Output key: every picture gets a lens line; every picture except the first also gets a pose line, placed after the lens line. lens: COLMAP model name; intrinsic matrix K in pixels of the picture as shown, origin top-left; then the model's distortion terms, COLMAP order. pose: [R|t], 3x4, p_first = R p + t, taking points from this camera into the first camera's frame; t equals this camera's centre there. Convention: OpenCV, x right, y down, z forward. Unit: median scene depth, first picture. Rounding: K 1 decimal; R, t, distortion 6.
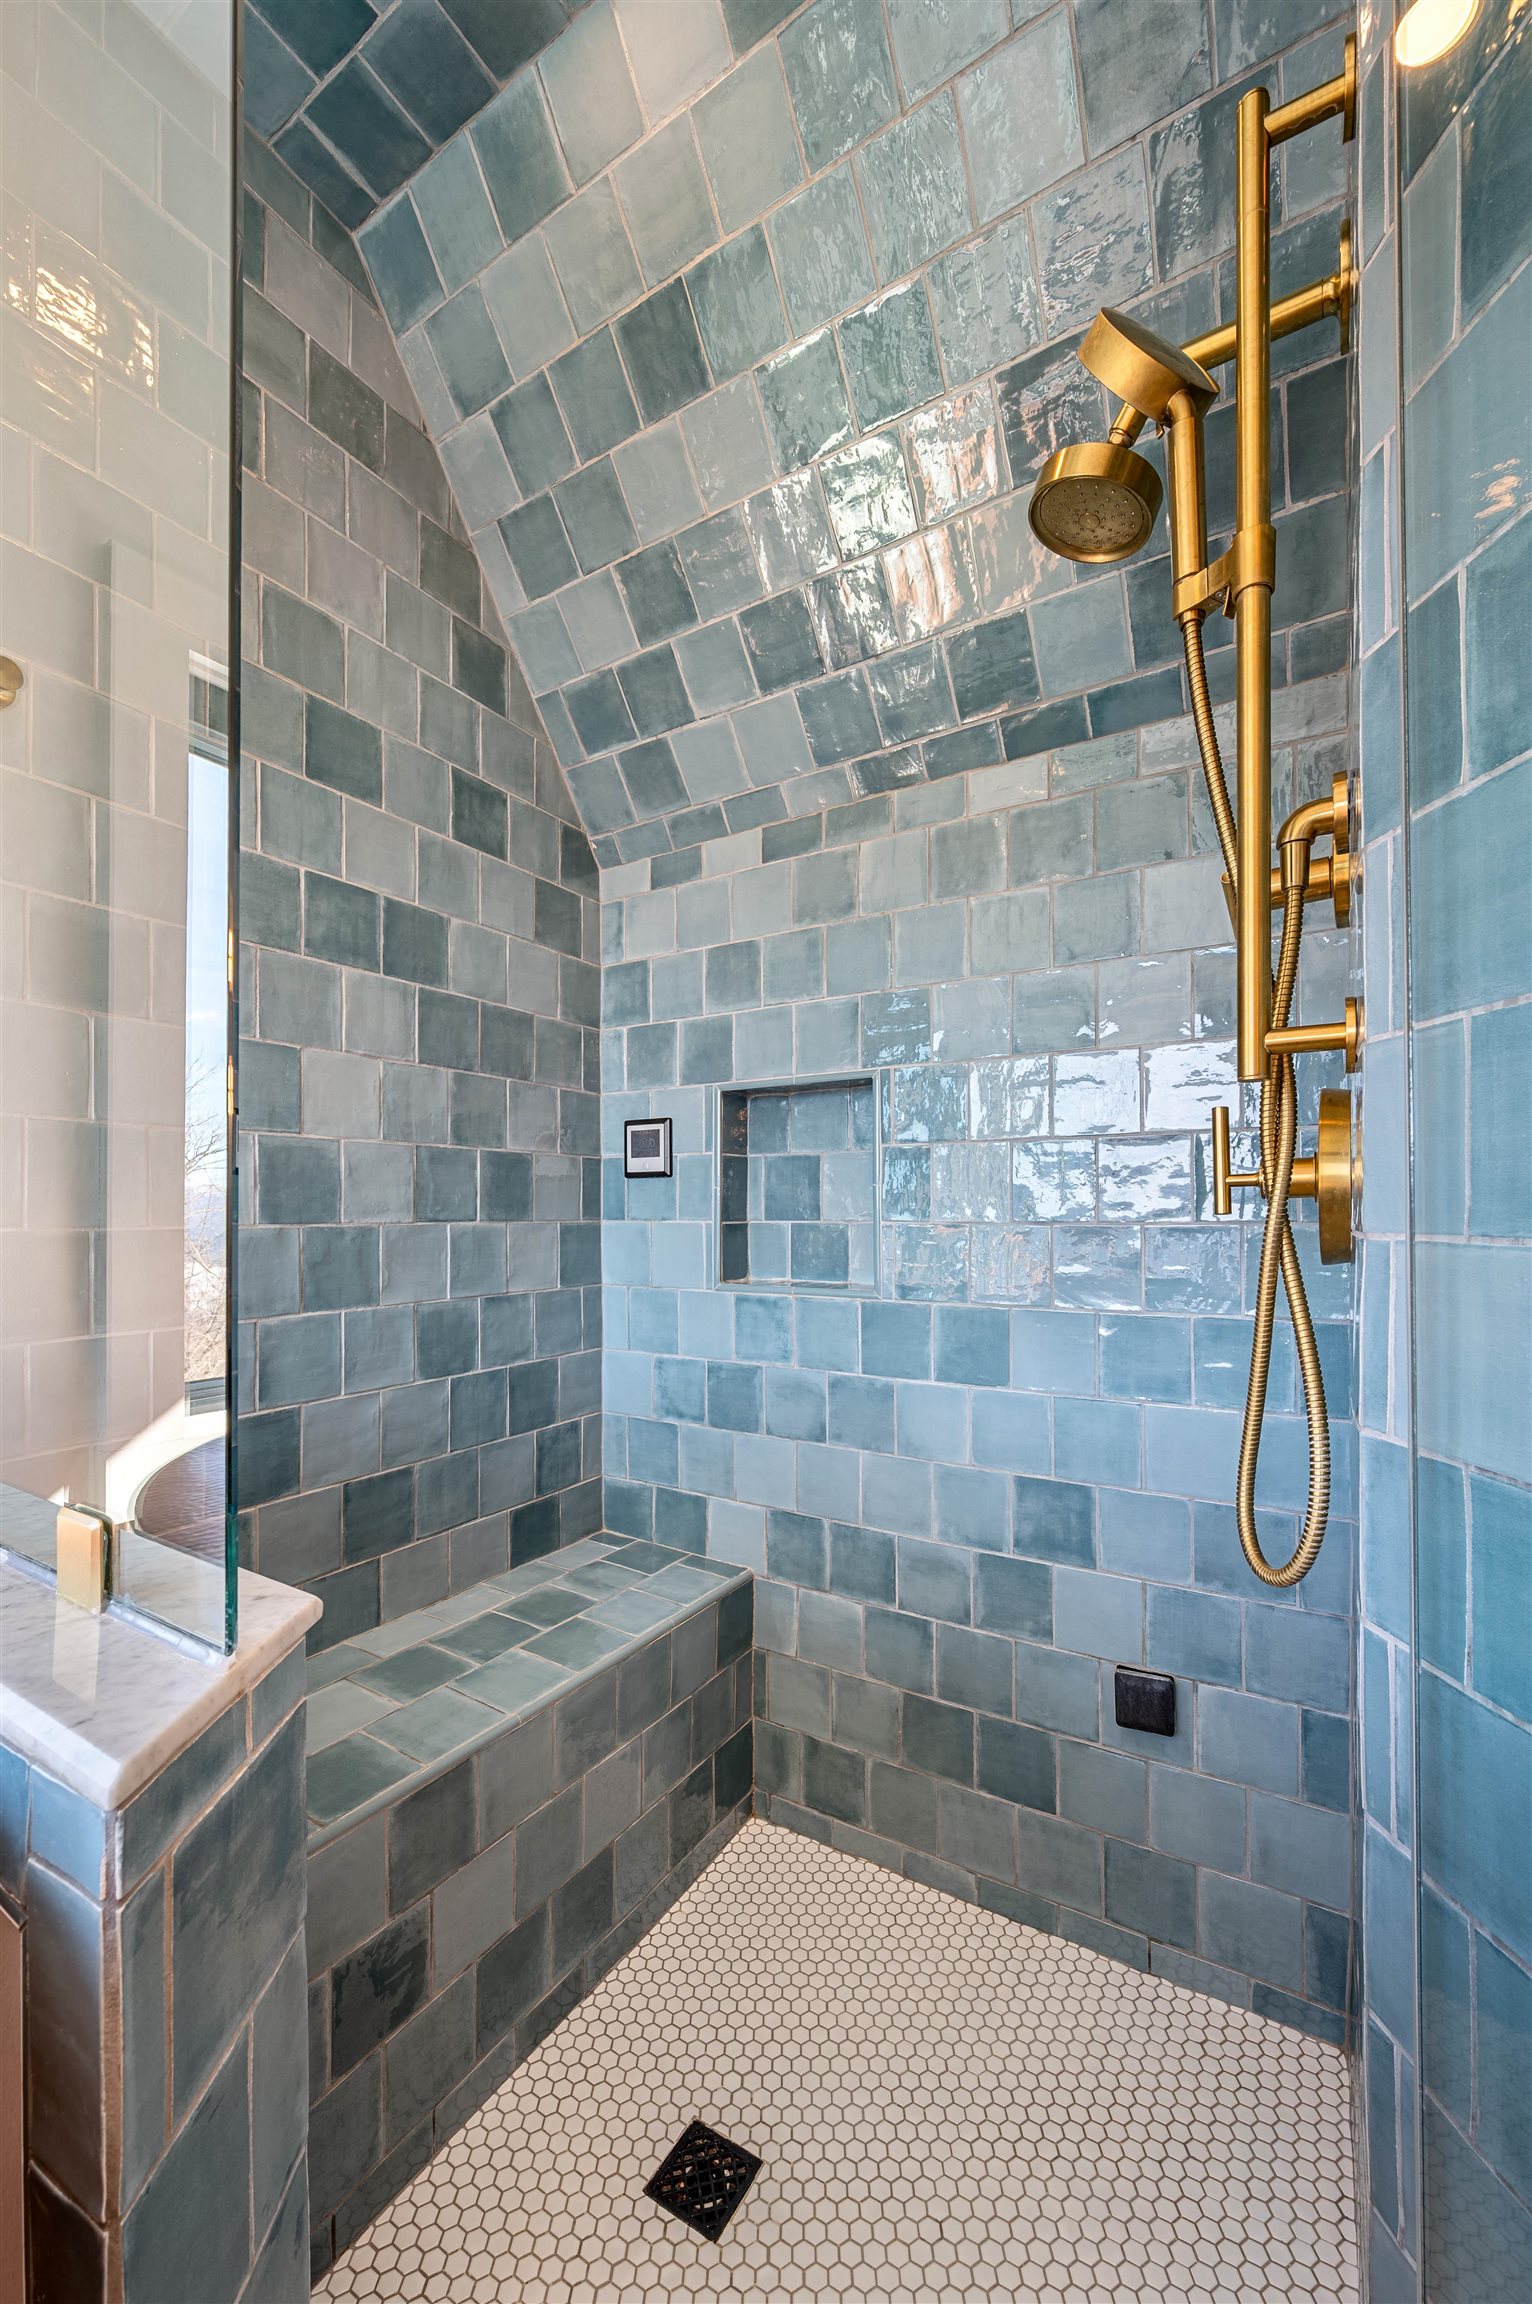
lens RADIAL K [[914.5, 0, 744.7], [0, 914.5, 1219.9], [0, 0, 1]] dist [0.000840, 0.000252]
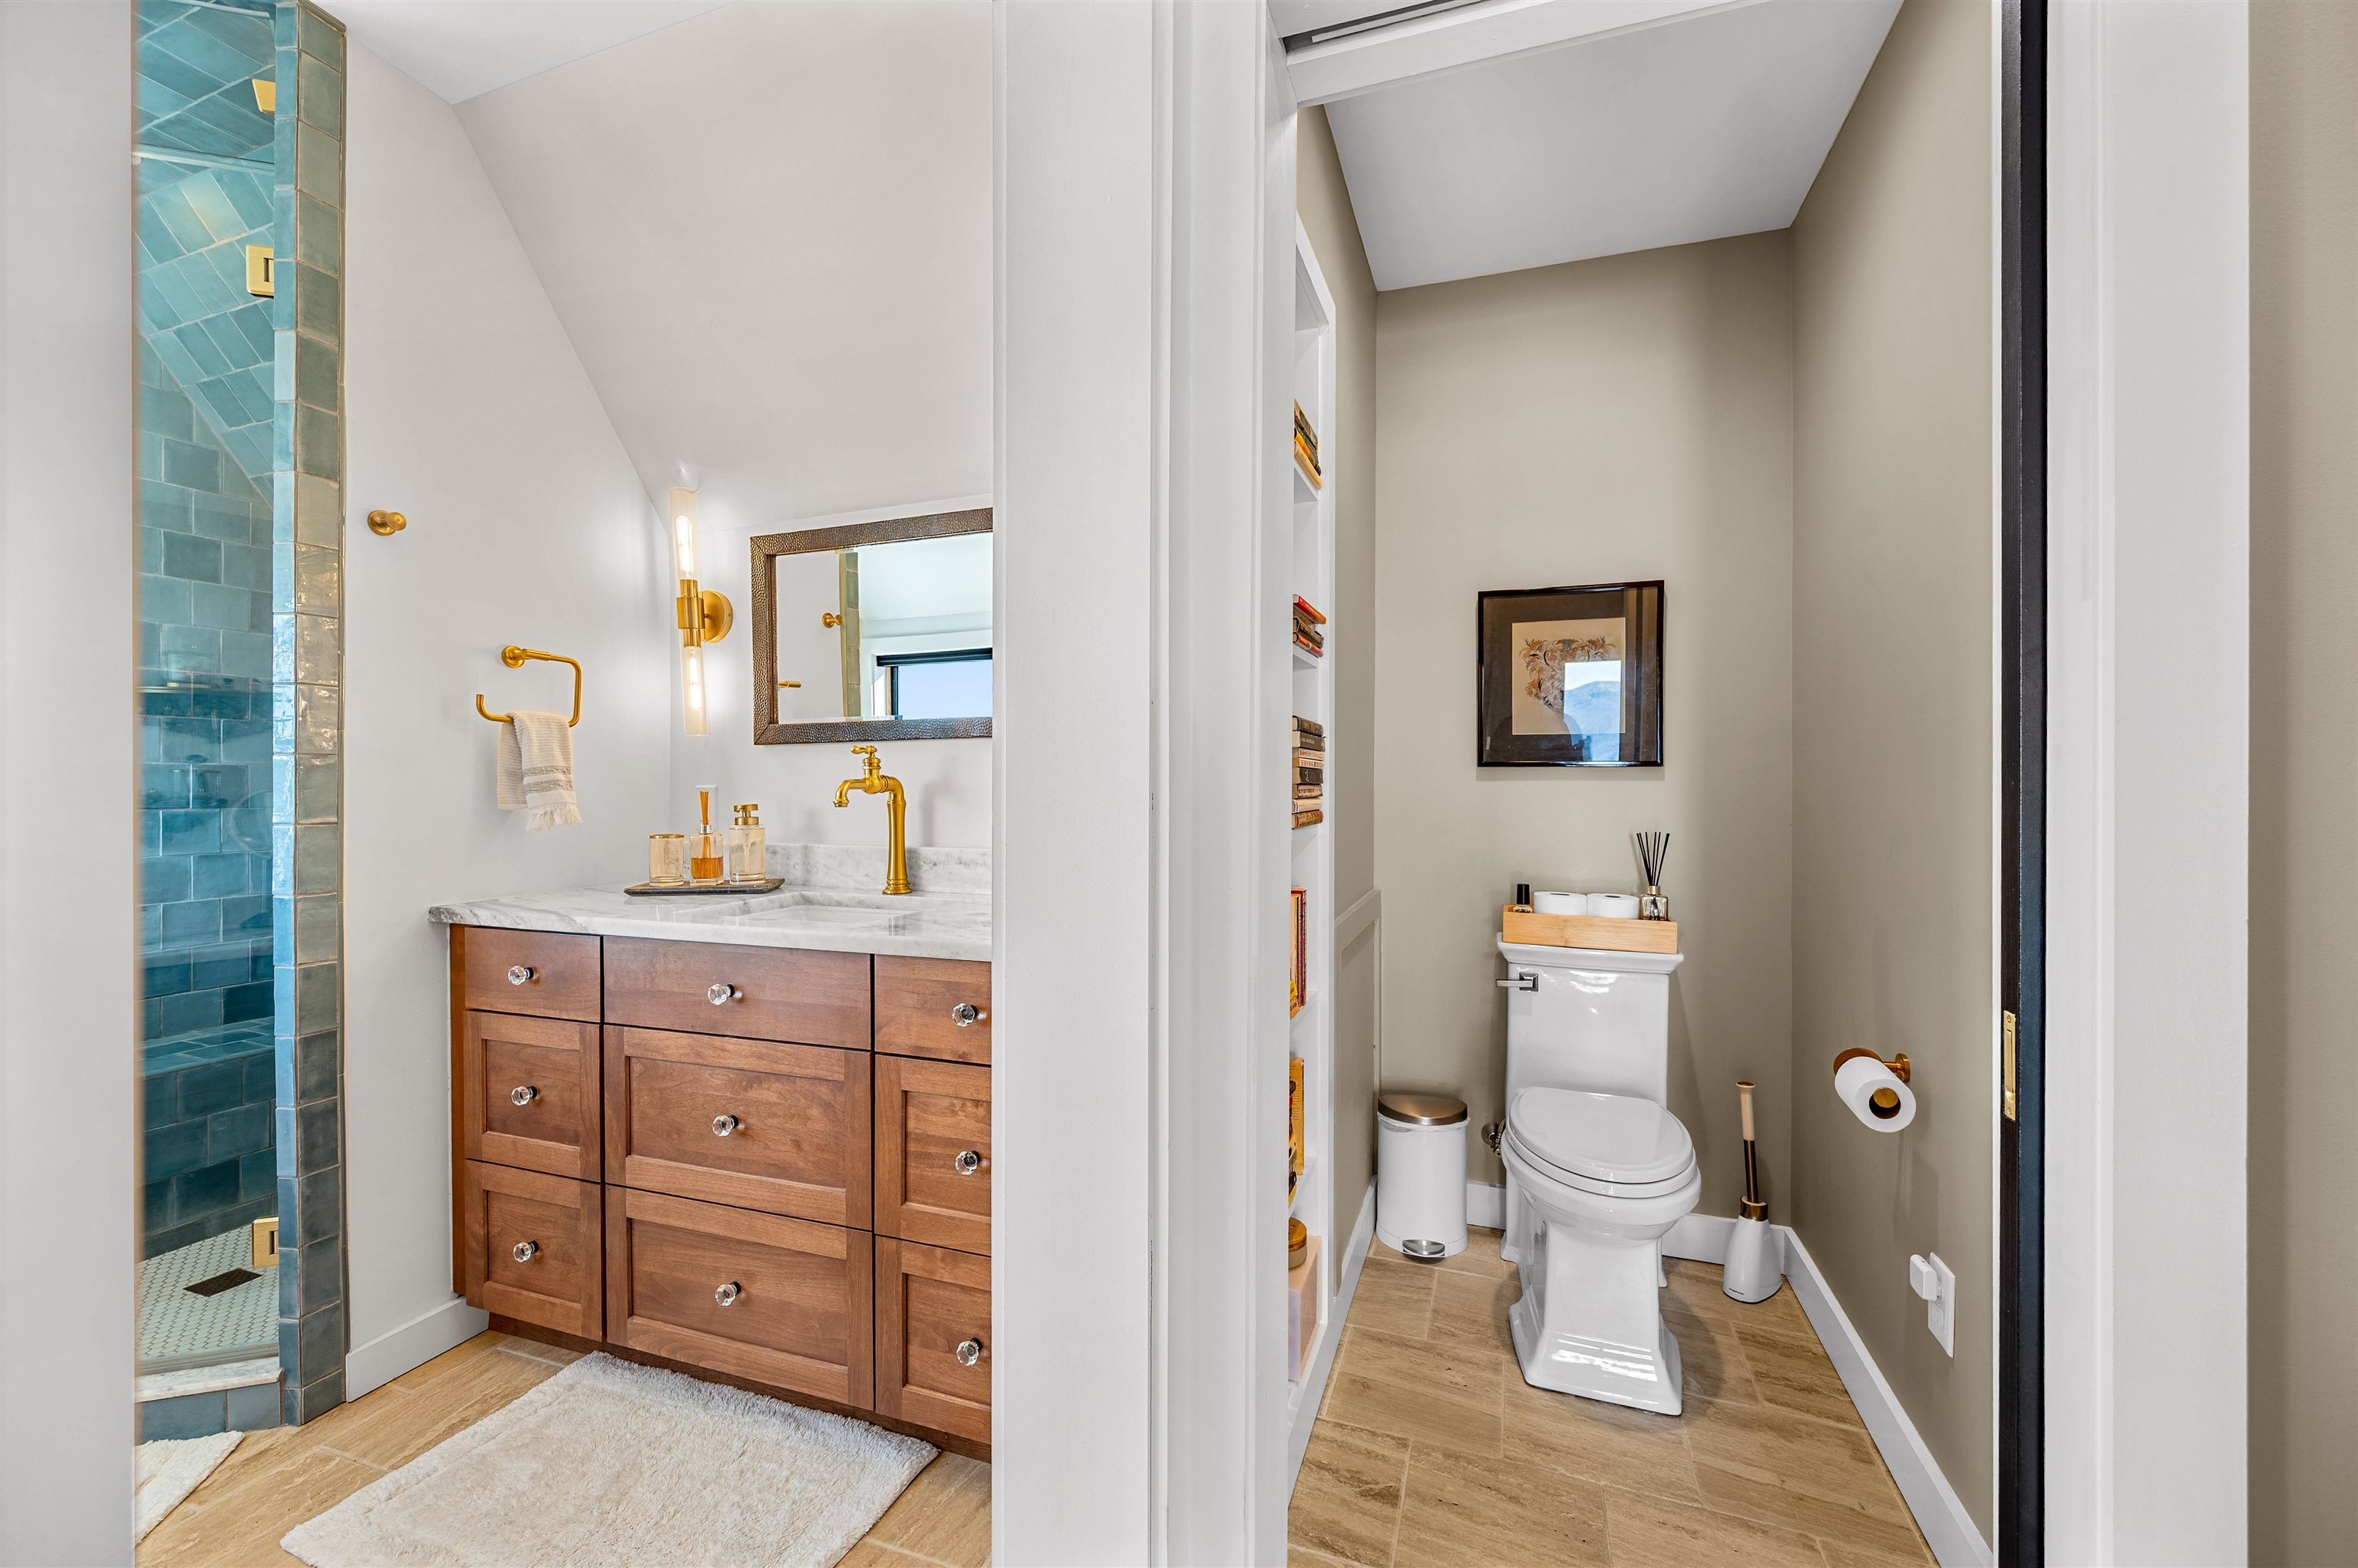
lens RADIAL K [[935.9, 0, 1177.9], [0, 935.9, 783.0], [0, 0, 1]] dist [0.000840, 0.000252]
pose [[0.977372, -0.000608, 0.211529, 1.069505], [-0.000259, 0.999992, 0.004072, -0.051126], [-0.211530, -0.004034, 0.977363, -0.997439]]
